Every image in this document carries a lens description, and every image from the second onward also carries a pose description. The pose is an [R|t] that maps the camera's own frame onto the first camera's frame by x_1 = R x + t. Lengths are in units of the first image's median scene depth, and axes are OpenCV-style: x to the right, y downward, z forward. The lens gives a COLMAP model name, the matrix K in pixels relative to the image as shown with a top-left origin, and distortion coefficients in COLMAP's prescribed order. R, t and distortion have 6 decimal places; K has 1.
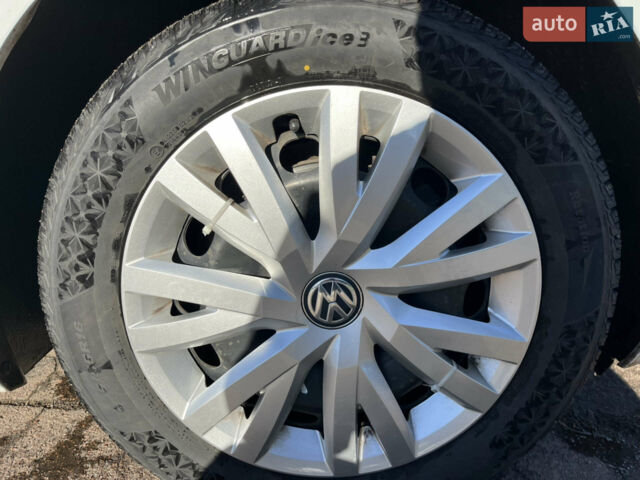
lens RADIAL K [[489.0, 0, 322.6], [0, 489.0, 238.9], [0, 0, 1]] dist [-0.003345, -0.053493]
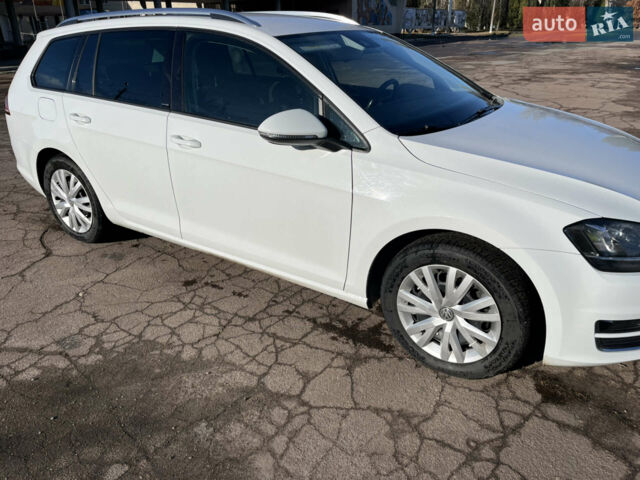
lens RADIAL K [[489.0, 0, 321.4], [0, 489.0, 241.4], [0, 0, 1]] dist [-0.003345, -0.053493]
pose [[0.792287, 0.241554, -0.560297, 1.225578], [-0.155654, 0.967930, 0.197190, -1.003047], [0.589960, -0.069018, 0.804477, -2.554110]]
